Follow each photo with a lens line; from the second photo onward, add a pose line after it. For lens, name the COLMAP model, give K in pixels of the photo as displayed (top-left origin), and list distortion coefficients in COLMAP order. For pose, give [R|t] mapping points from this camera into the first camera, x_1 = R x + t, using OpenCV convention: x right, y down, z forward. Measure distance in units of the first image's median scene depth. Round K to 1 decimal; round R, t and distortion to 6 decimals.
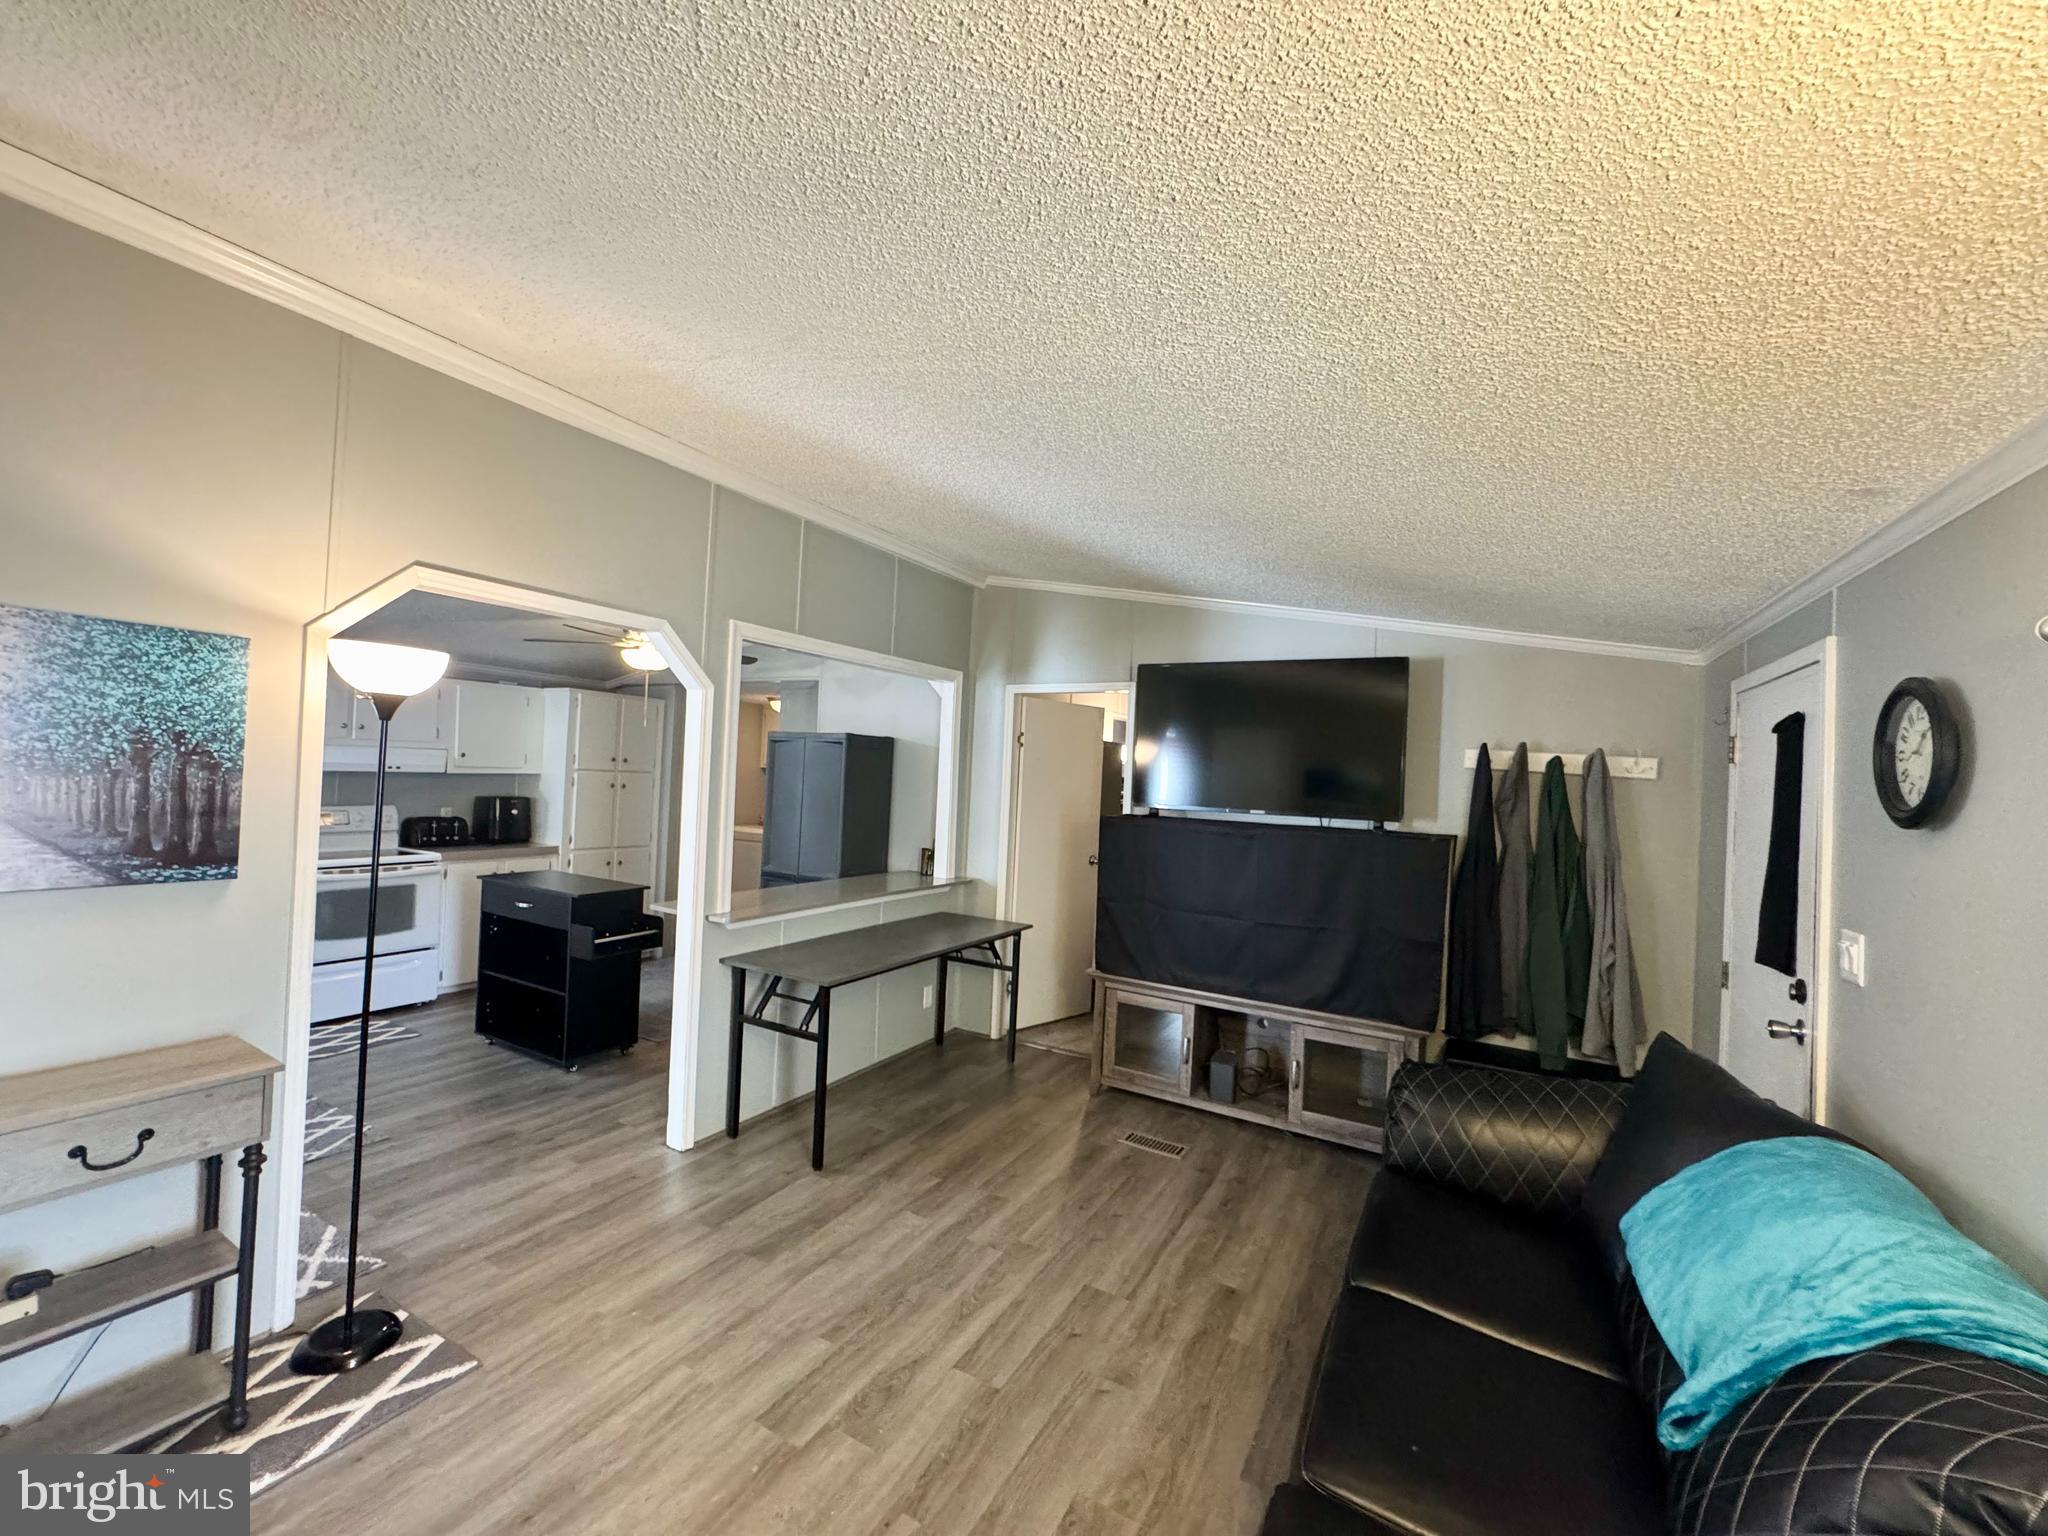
lens RADIAL K [[818.2, 0, 1020.8], [0, 818.2, 768.4], [0, 0, 1]] dist [-0.000524, 0.000277]
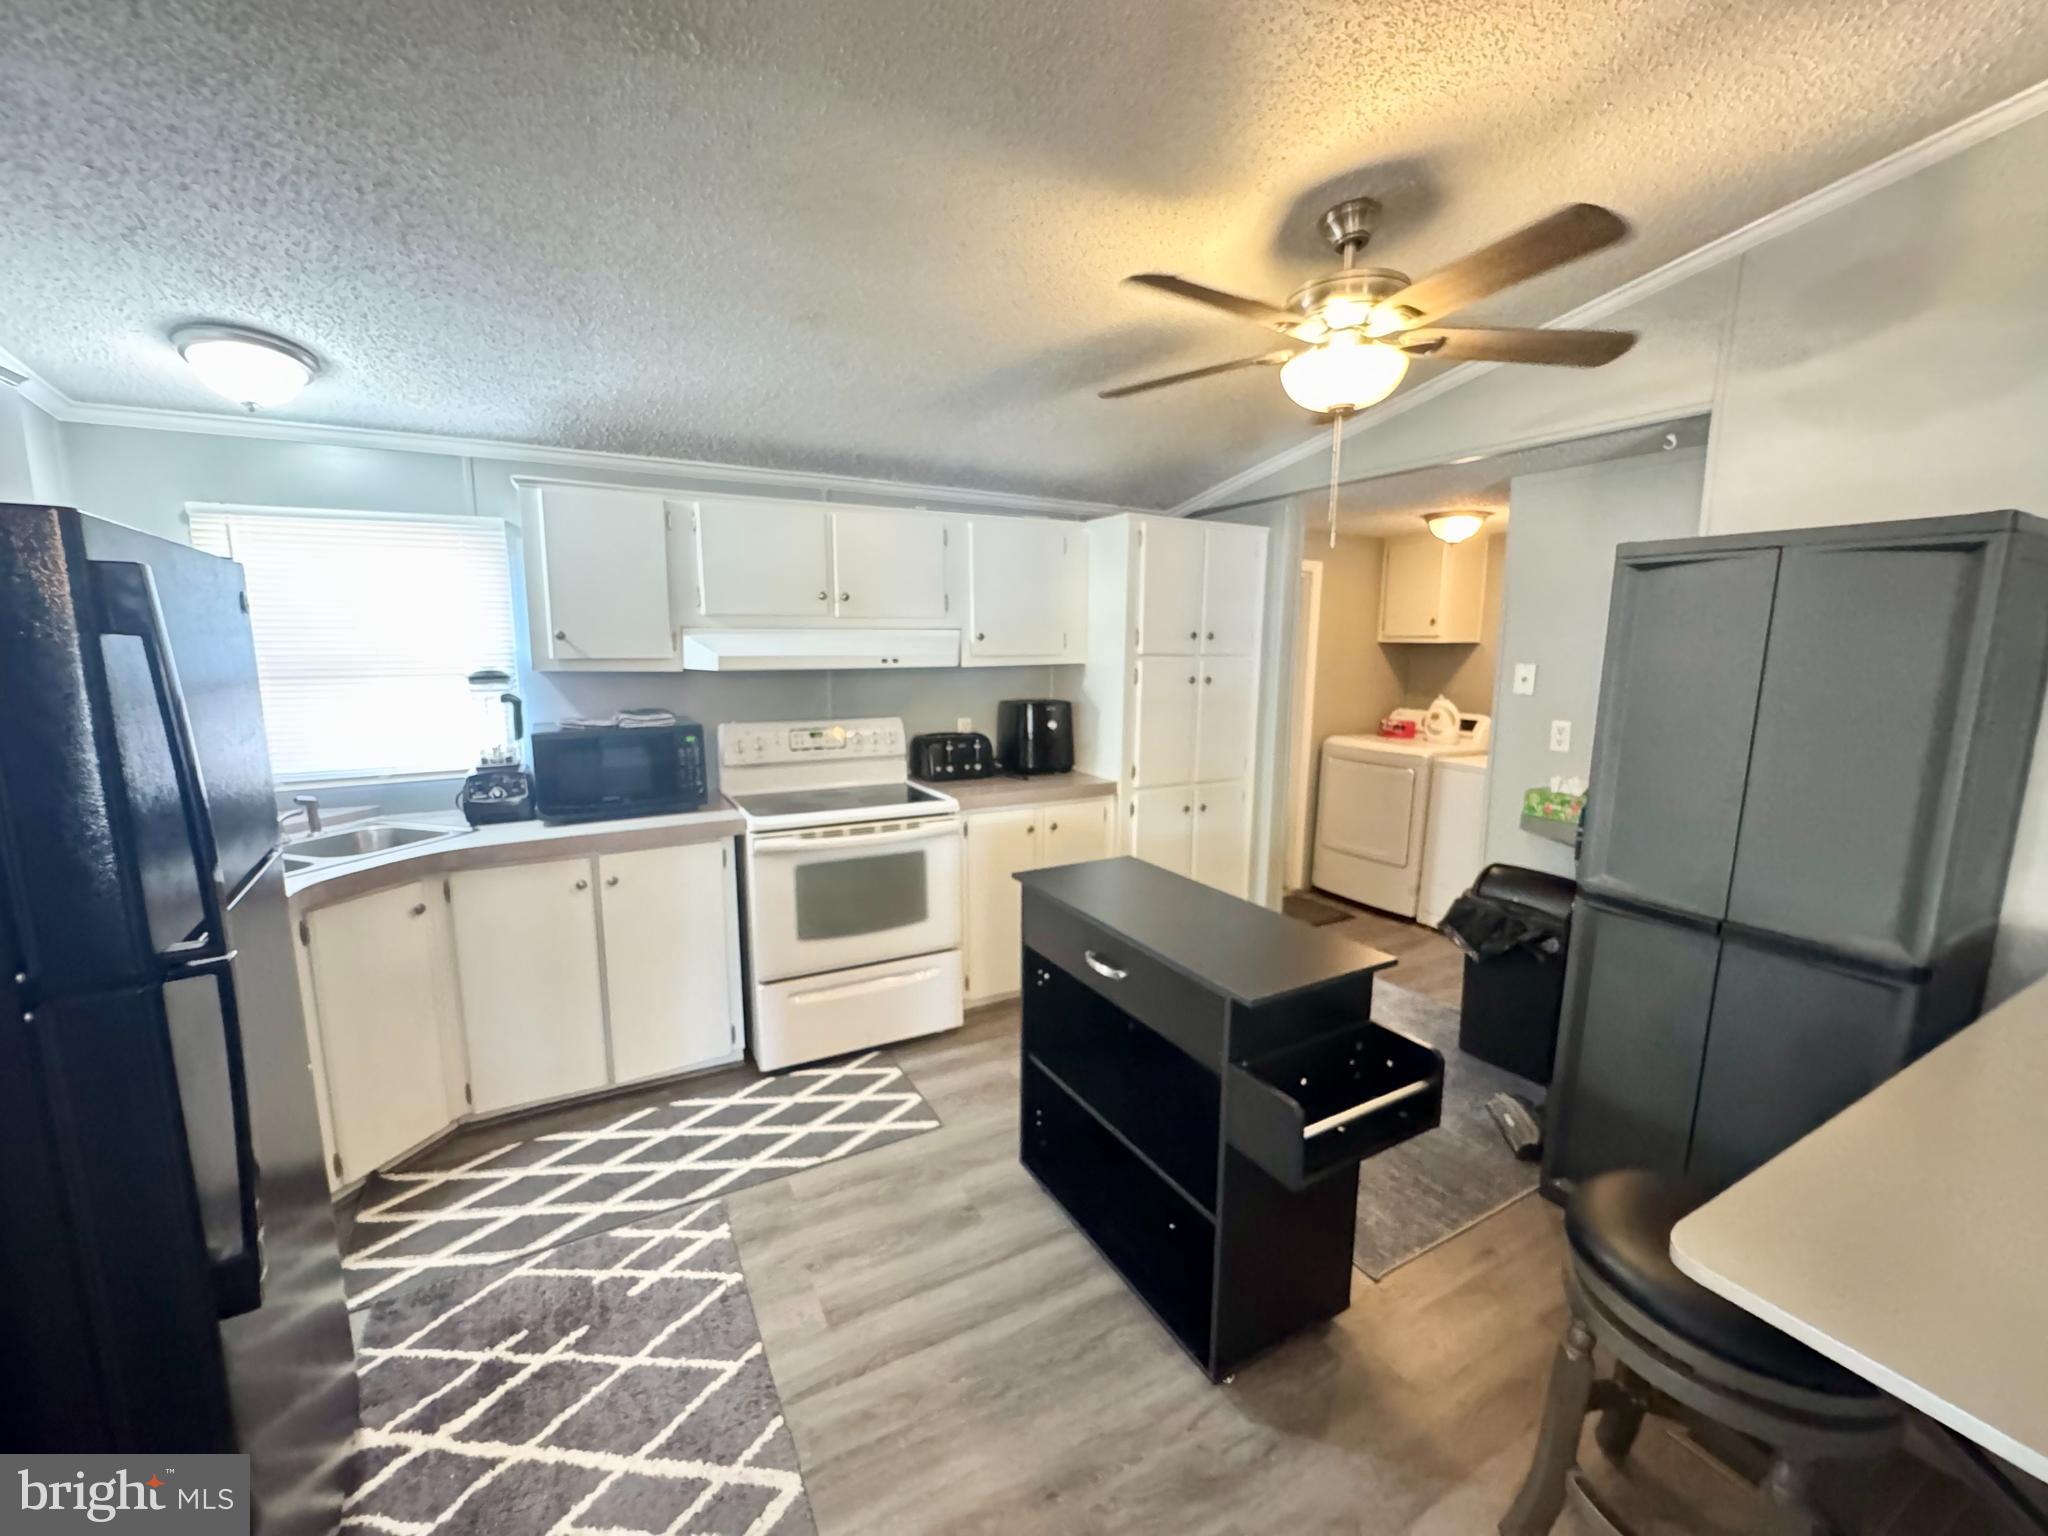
lens RADIAL K [[823.3, 0, 1019.5], [0, 823.3, 769.3], [0, 0, 1]] dist [-0.001494, 0.000043]
pose [[0.847300, 0.041423, -0.529497, -0.304802], [0.037934, 0.989688, 0.138127, -0.001992], [0.529758, -0.137121, 0.836991, 0.453187]]
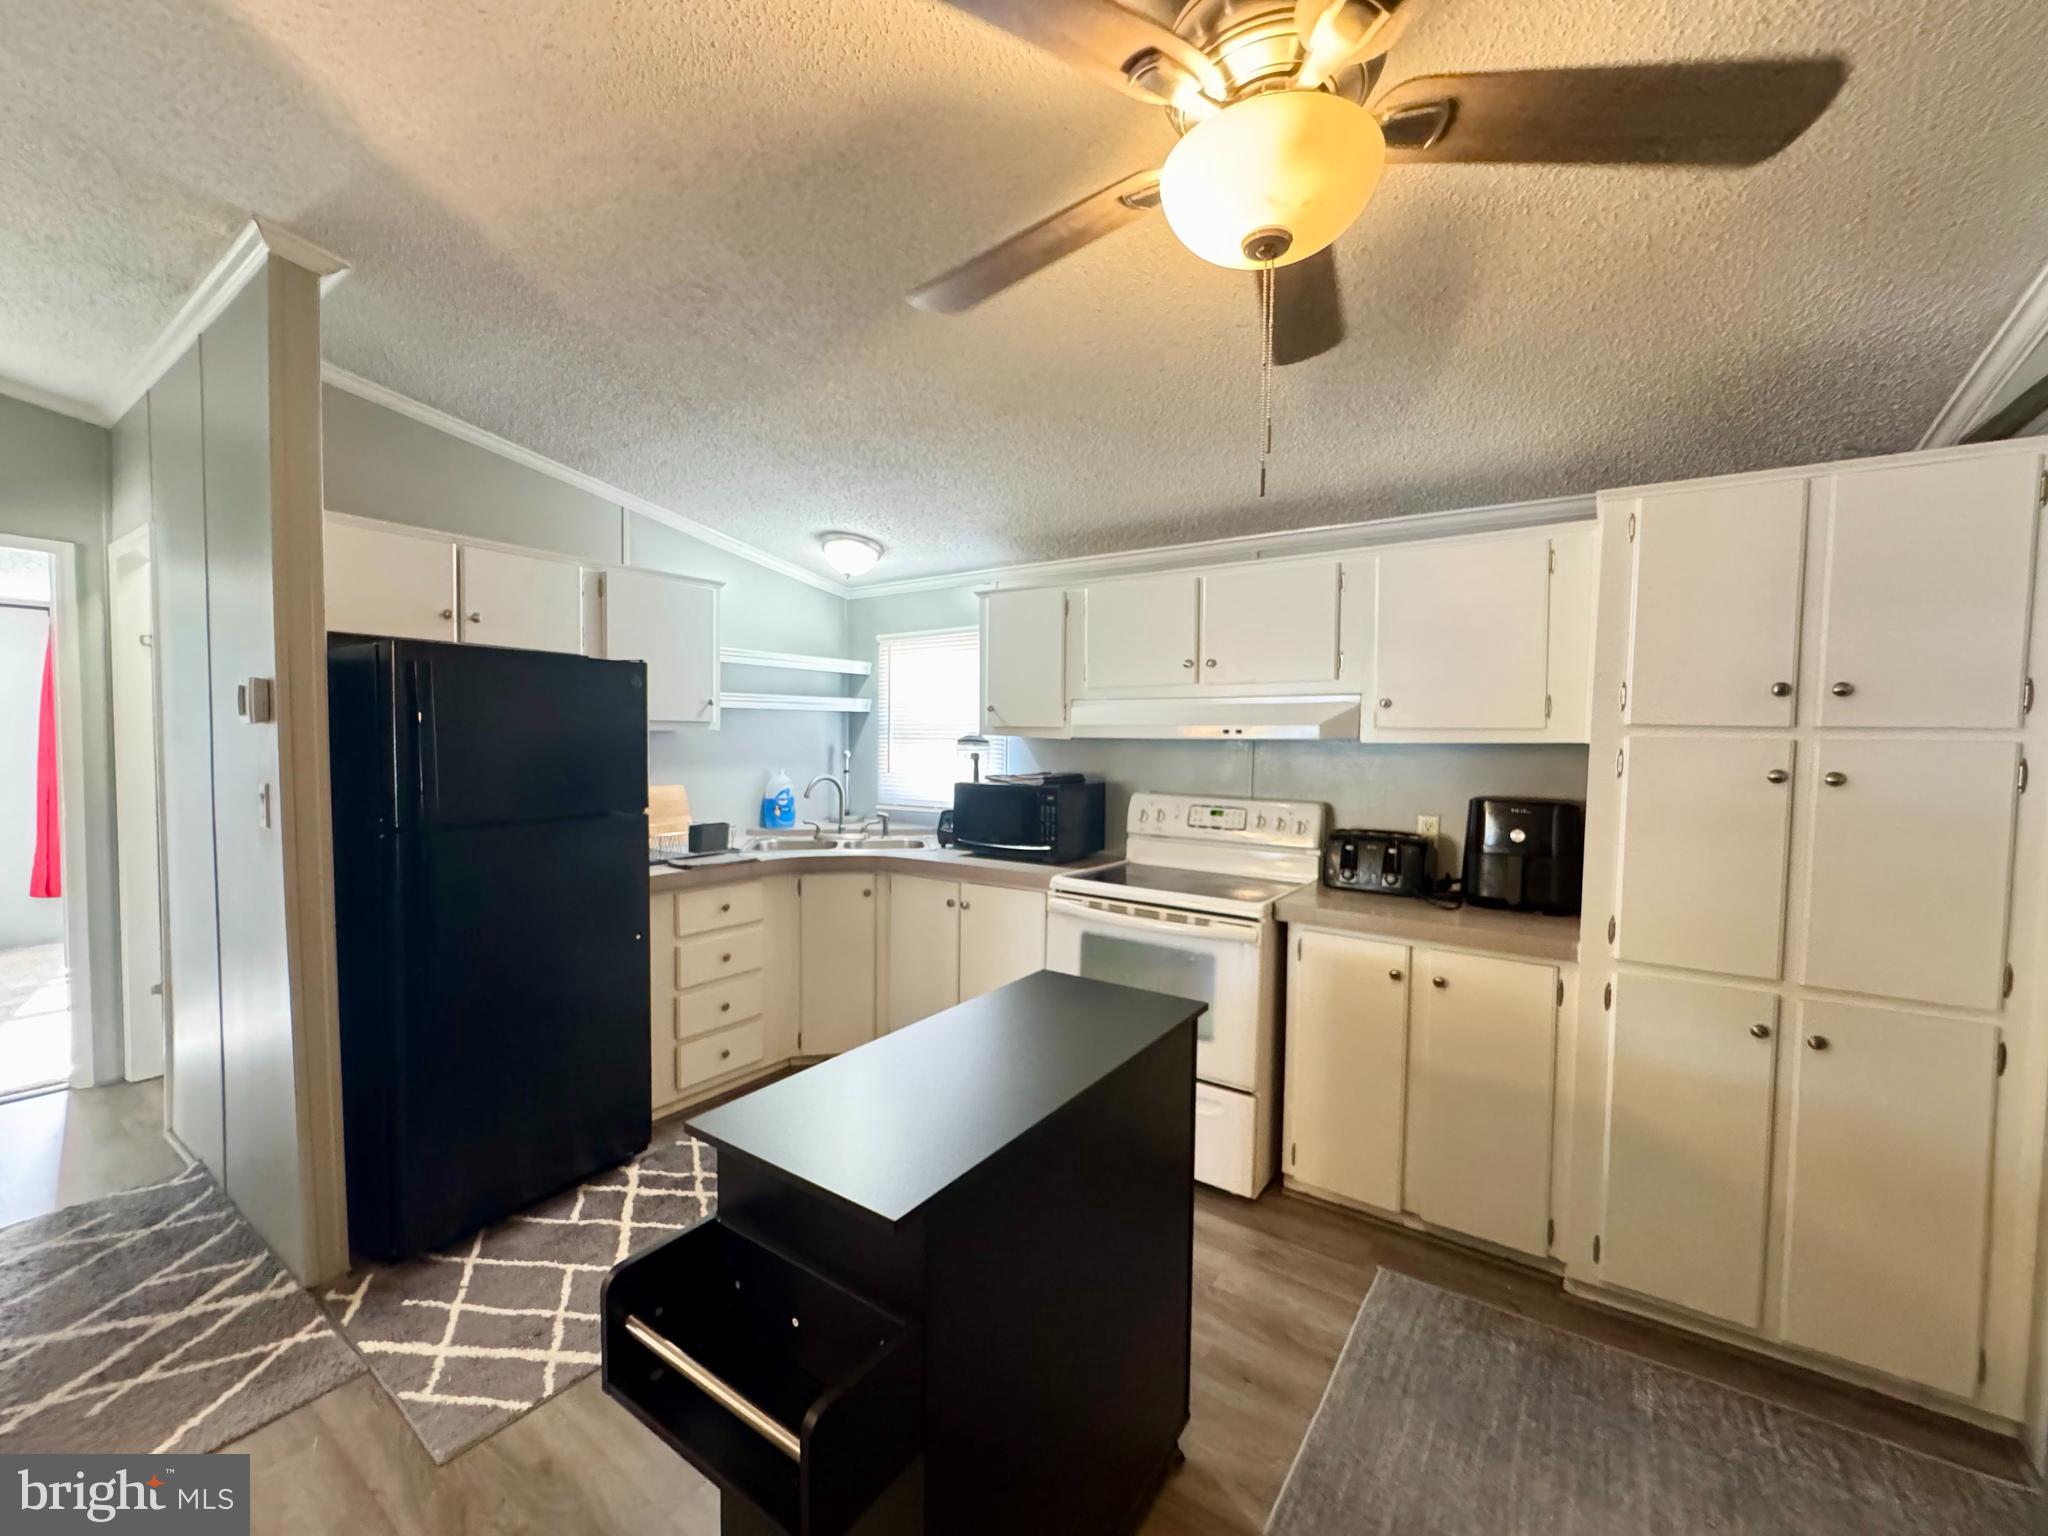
lens RADIAL K [[823.3, 0, 1019.5], [0, 823.3, 769.3], [0, 0, 1]] dist [-0.001494, 0.000043]
pose [[-0.098338, -0.000578, -0.995153, -0.184891], [-0.007312, 0.999973, 0.000142, 0.021488], [0.995126, 0.007290, -0.098340, 0.798135]]
